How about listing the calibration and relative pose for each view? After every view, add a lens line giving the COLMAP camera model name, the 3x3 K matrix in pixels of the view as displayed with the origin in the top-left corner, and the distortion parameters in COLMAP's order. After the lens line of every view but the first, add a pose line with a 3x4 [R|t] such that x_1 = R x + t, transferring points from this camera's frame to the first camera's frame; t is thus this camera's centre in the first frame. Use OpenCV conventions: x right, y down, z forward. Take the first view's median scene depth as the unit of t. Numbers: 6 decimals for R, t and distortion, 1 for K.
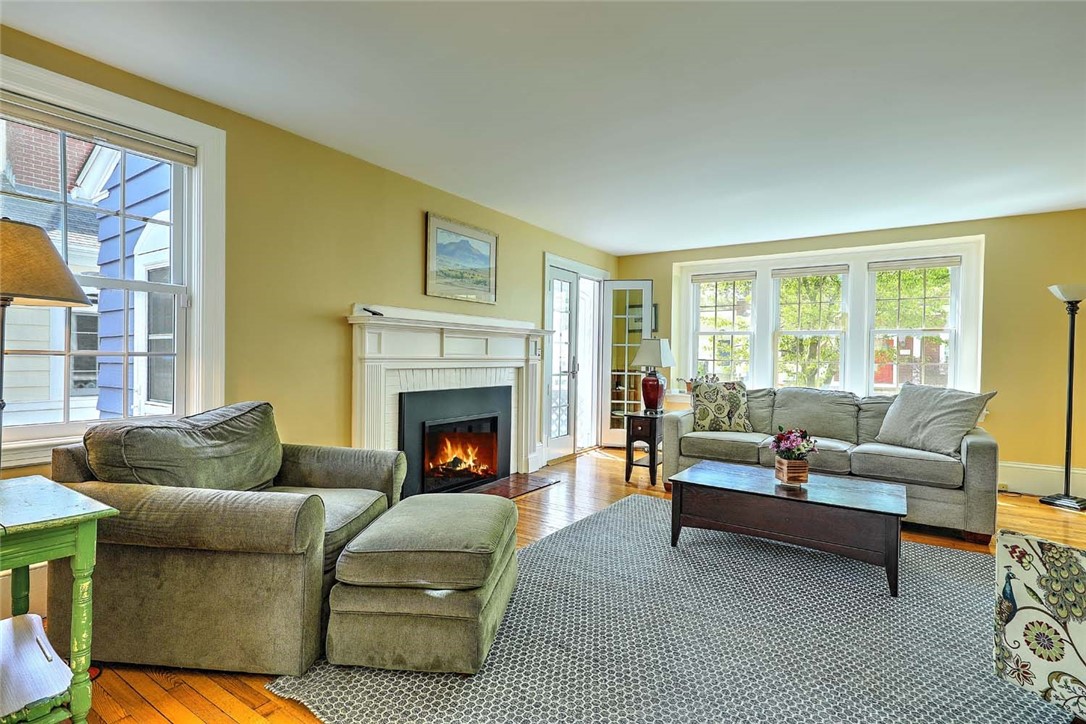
lens RADIAL K [[525.9, 0, 546.0], [0, 525.9, 363.2], [0, 0, 1]] dist [0.016436, -0.007537]
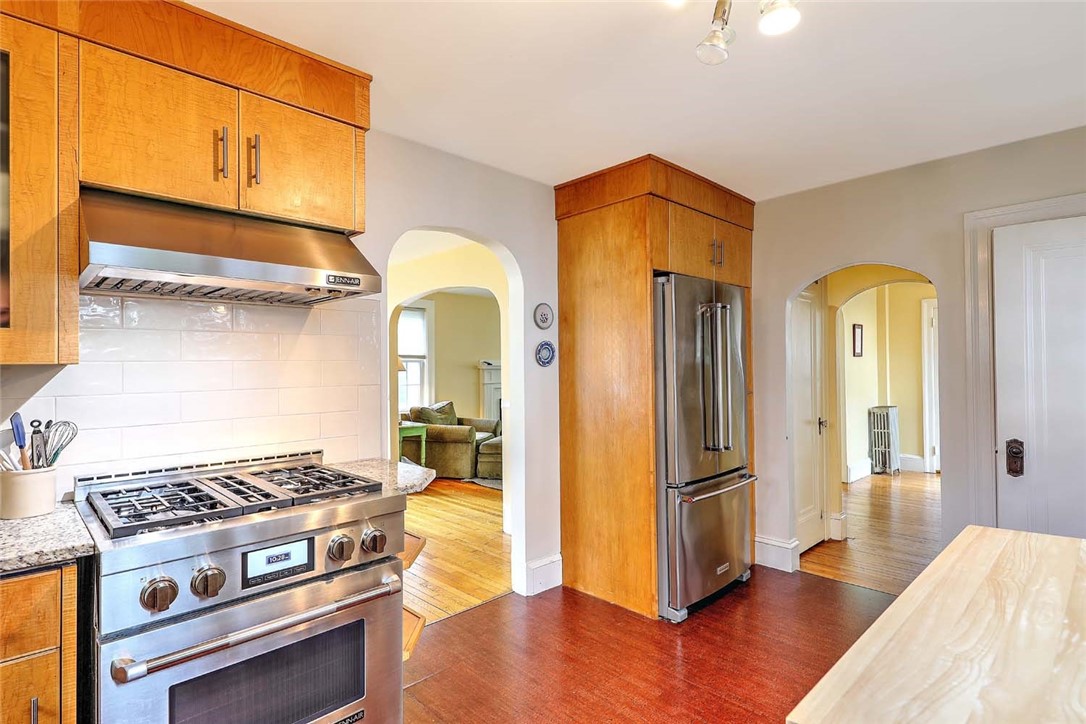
lens RADIAL K [[549.2, 0, 547.7], [0, 549.2, 363.5], [0, 0, 1]] dist [0.004577, -0.002370]
pose [[0.978060, -0.028698, -0.206338, 0.401526], [0.024372, 0.999427, -0.023476, -0.033140], [0.206894, 0.017932, 0.978199, -1.226616]]
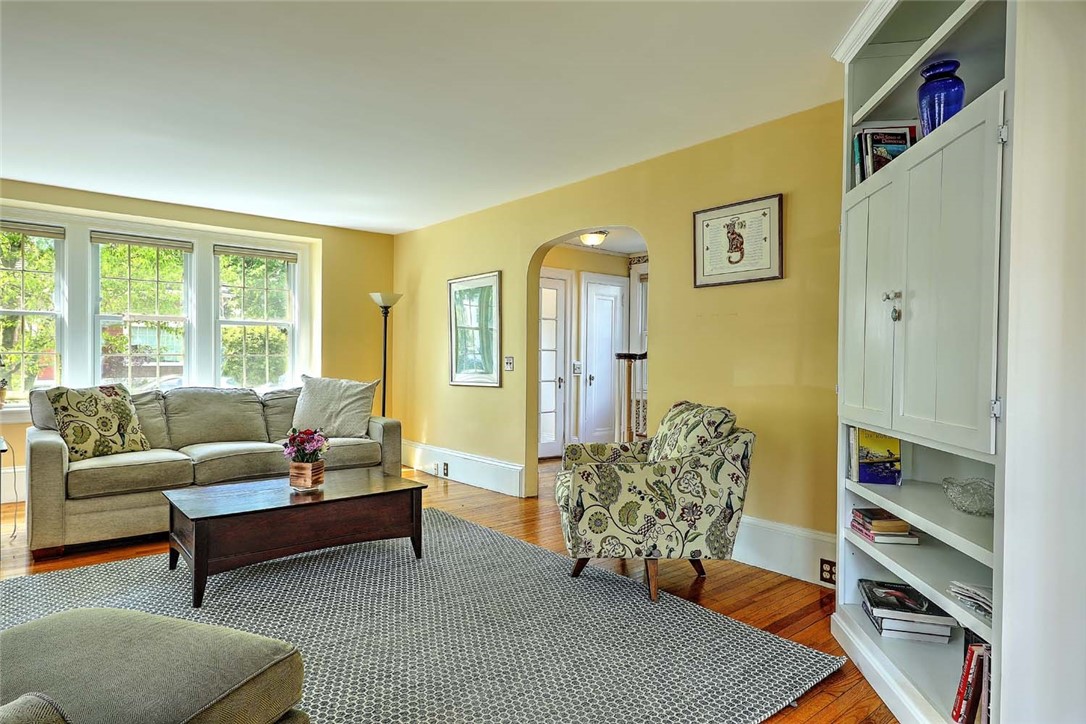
lens RADIAL K [[630.0, 0, 546.2], [0, 630.0, 365.9], [0, 0, 1]] dist [0.013968, -0.000158]
pose [[0.281179, -0.025835, 0.959307, -0.406046], [0.008018, 0.999666, 0.024572, -0.009554], [-0.959622, 0.000782, 0.281292, 0.238855]]
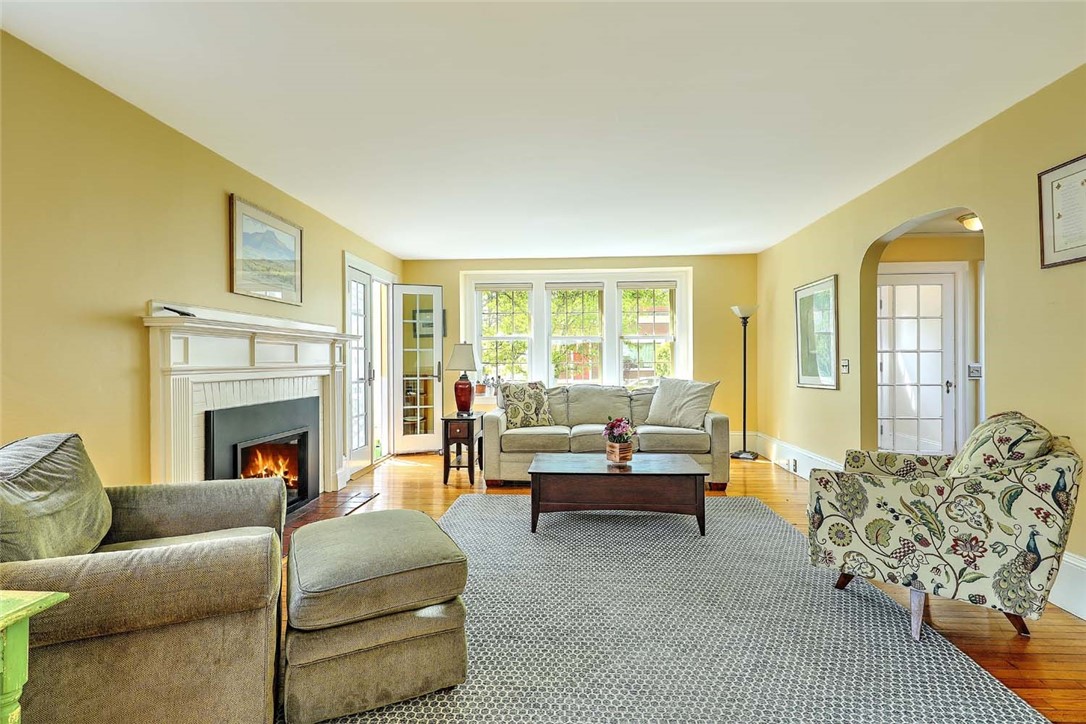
lens RADIAL K [[525.9, 0, 546.0], [0, 525.9, 363.2], [0, 0, 1]] dist [0.016436, -0.007537]
pose [[0.864528, -0.022180, 0.502095, -0.242735], [0.025905, 0.999664, -0.000444, -0.004560], [-0.501916, 0.013391, 0.864813, 0.026726]]
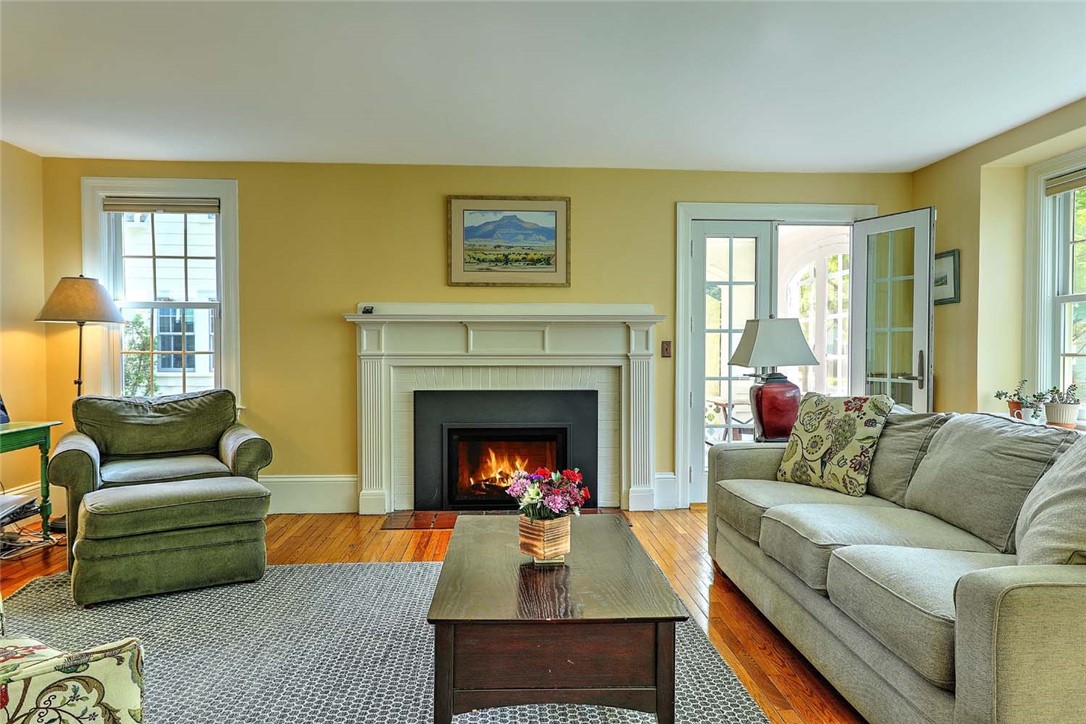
lens RADIAL K [[697.8, 0, 547.9], [0, 697.8, 361.0], [0, 0, 1]] dist [0.005626, 0.002219]
pose [[0.603370, -0.001615, -0.797460, 0.929664], [-0.004745, 0.999973, -0.005615, 0.008311], [0.797447, 0.007172, 0.603346, 0.443198]]
